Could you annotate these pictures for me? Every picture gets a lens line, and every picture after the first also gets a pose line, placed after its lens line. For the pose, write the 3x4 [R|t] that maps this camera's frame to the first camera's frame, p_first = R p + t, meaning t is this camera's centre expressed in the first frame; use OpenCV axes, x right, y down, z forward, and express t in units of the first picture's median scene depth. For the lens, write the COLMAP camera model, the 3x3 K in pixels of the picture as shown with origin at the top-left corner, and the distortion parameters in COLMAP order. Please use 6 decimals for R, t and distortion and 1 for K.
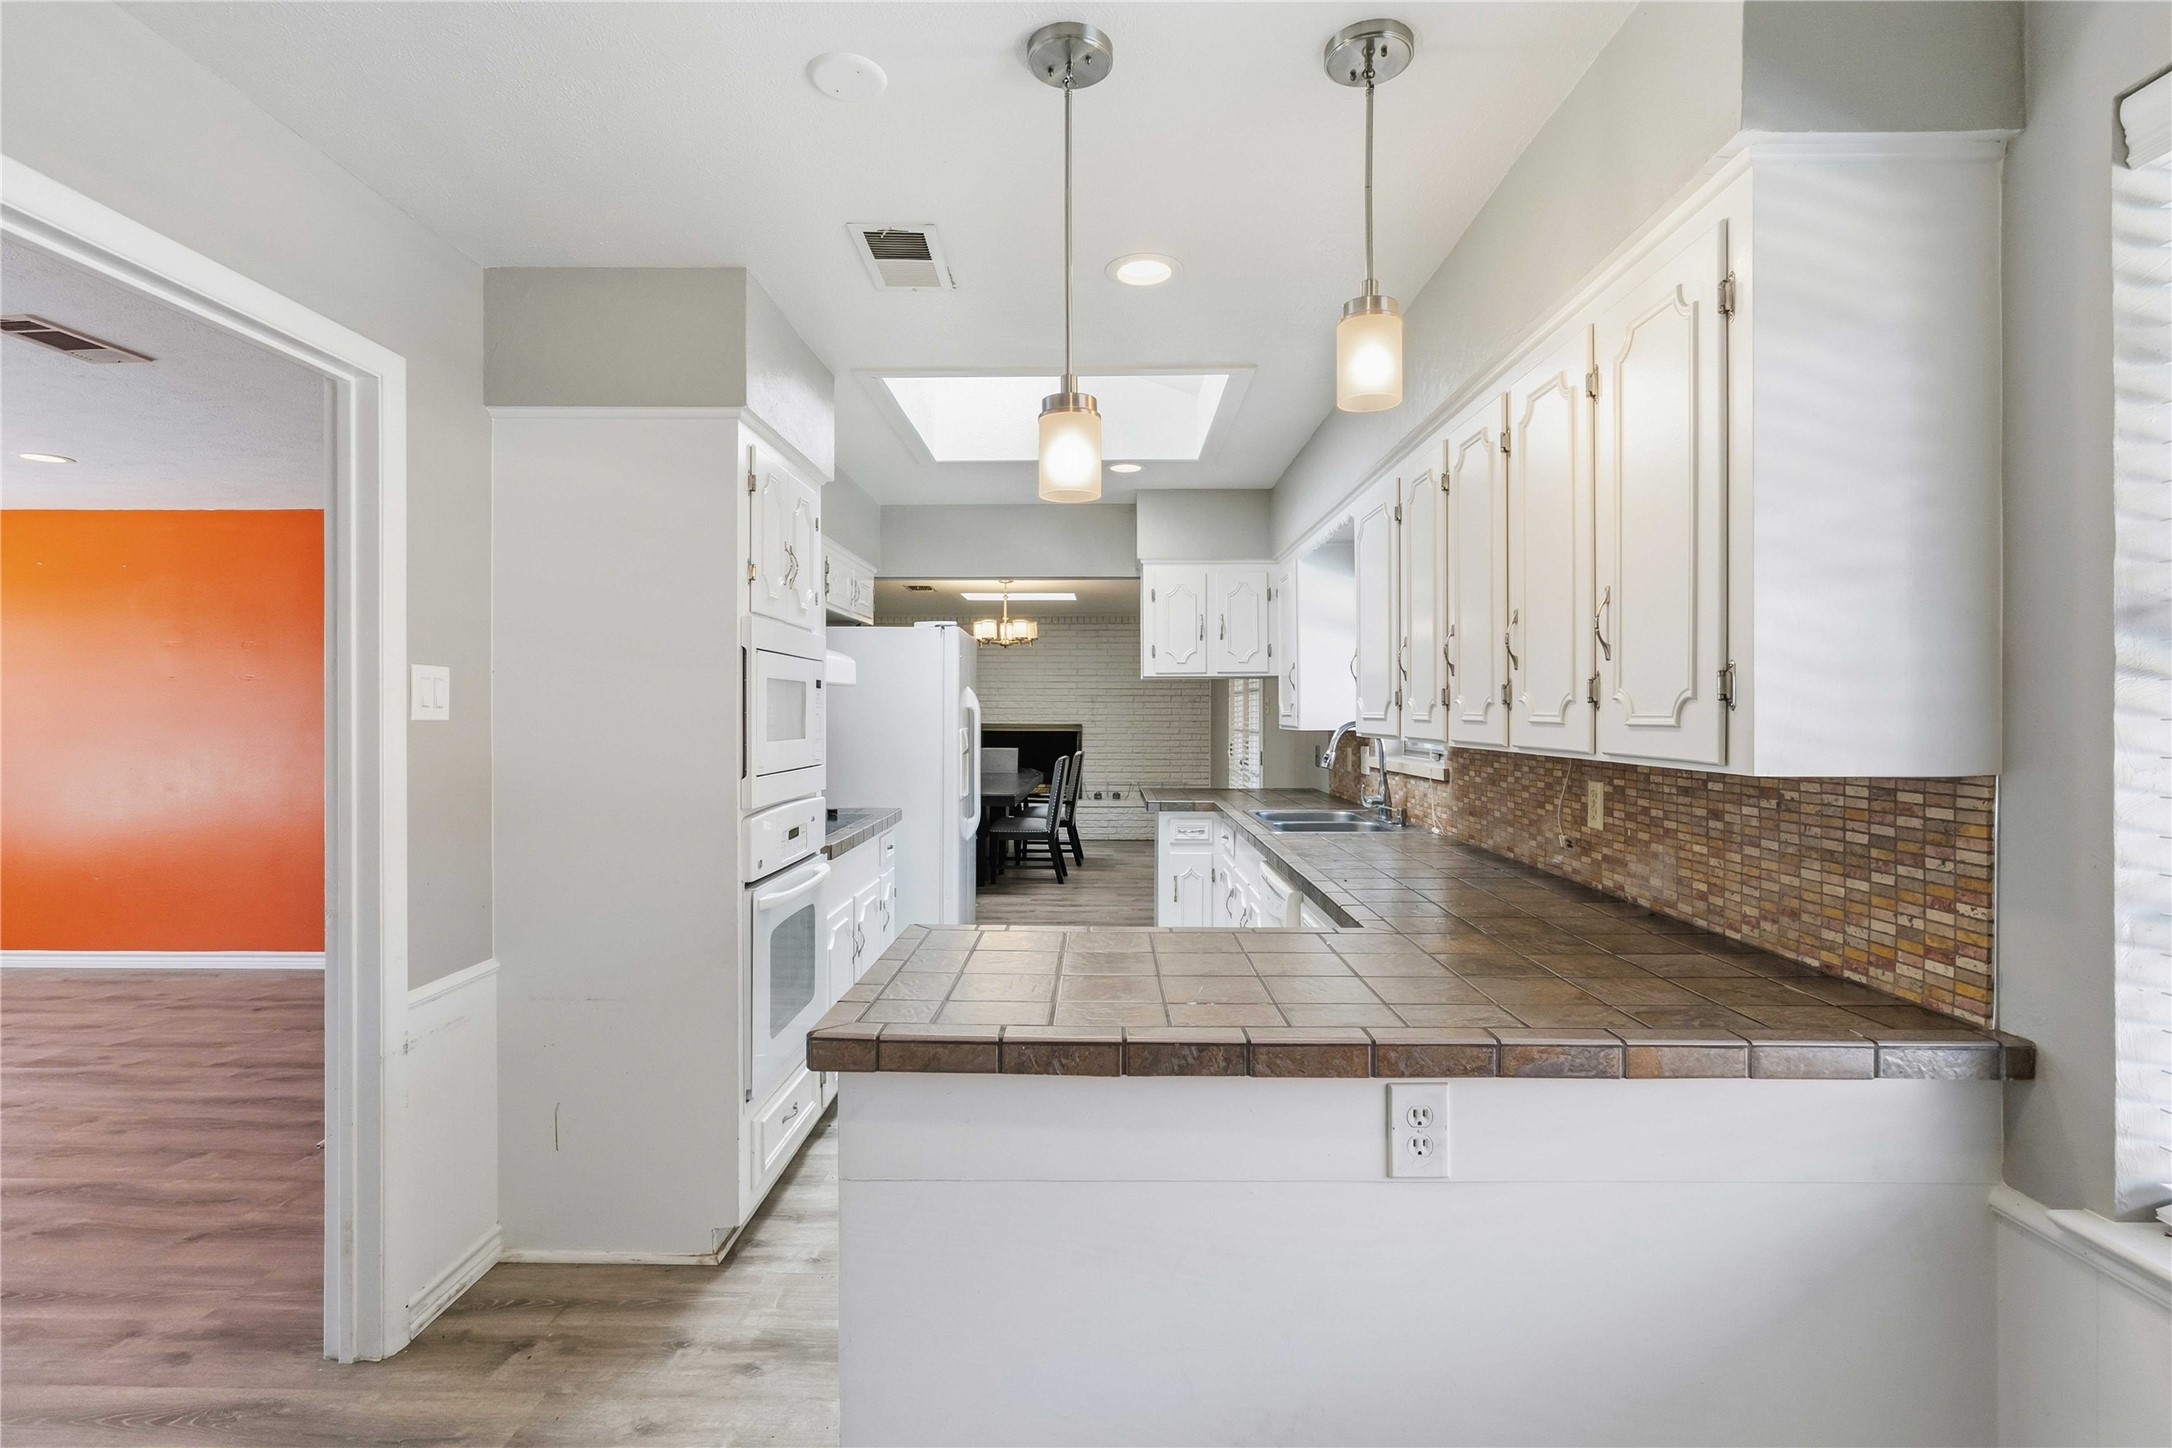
lens RADIAL K [[1005.5, 0, 1088.2], [0, 1005.5, 716.5], [0, 0, 1]] dist [-0.004640, 0.000287]
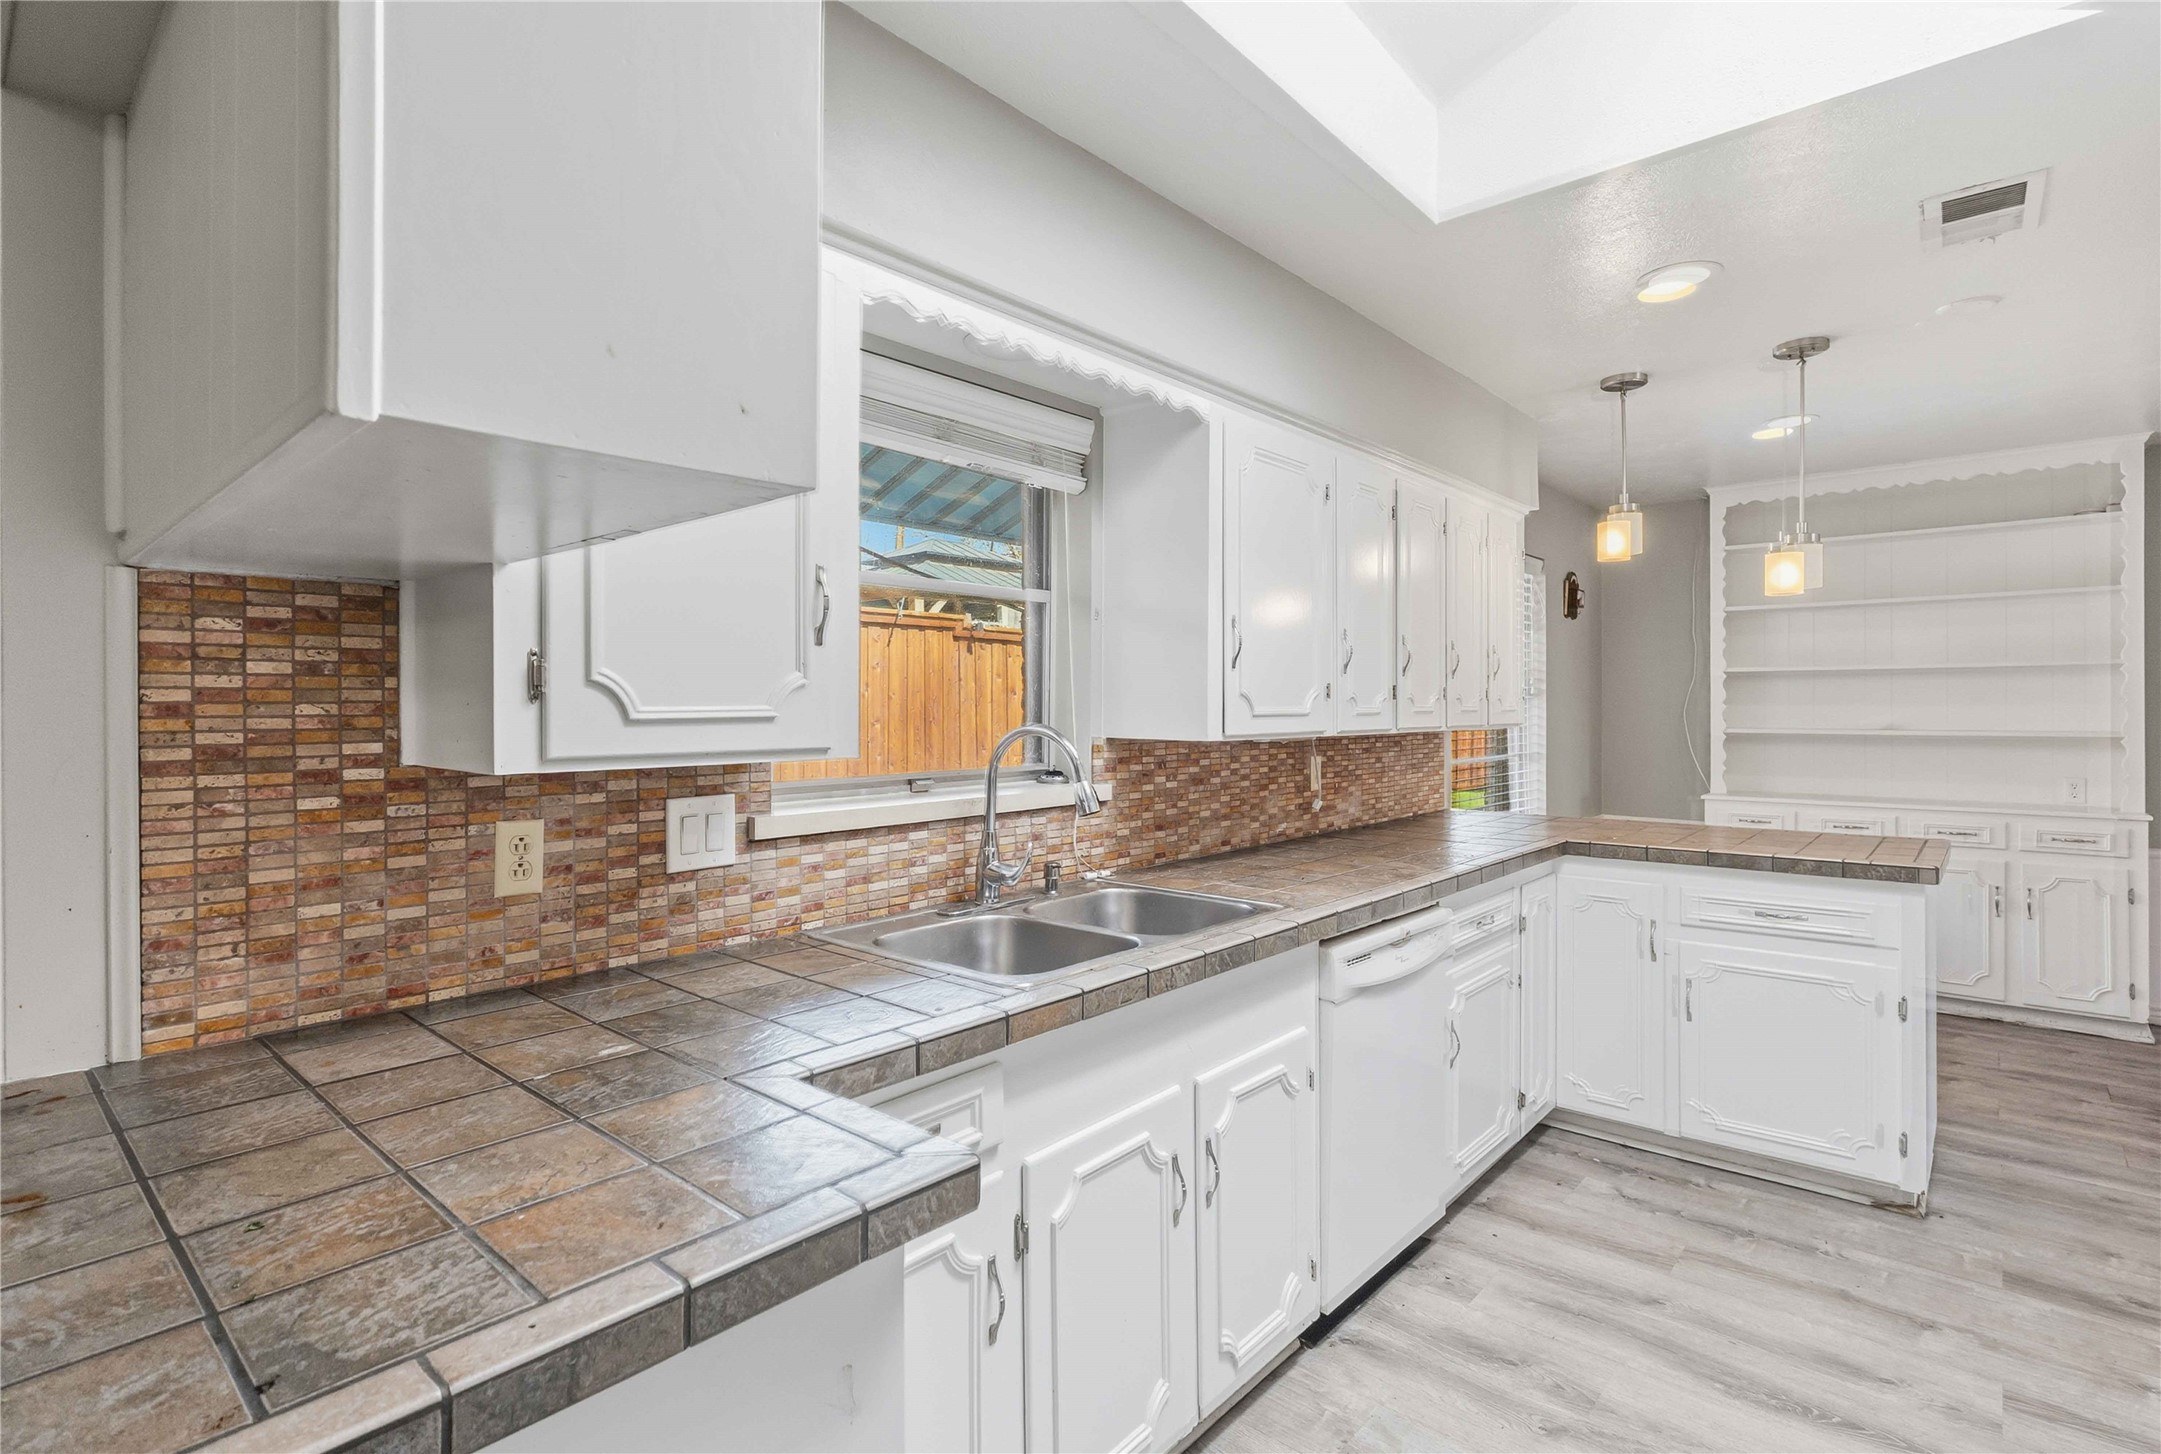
lens RADIAL K [[1040.4, 0, 1080.7], [0, 1040.4, 714.2], [0, 0, 1]] dist [0.000016, 0.000001]
pose [[-0.762938, -0.002662, 0.646466, -0.151972], [0.005400, 0.999930, 0.010490, -0.007705], [-0.646449, 0.011494, -0.762871, 2.104595]]
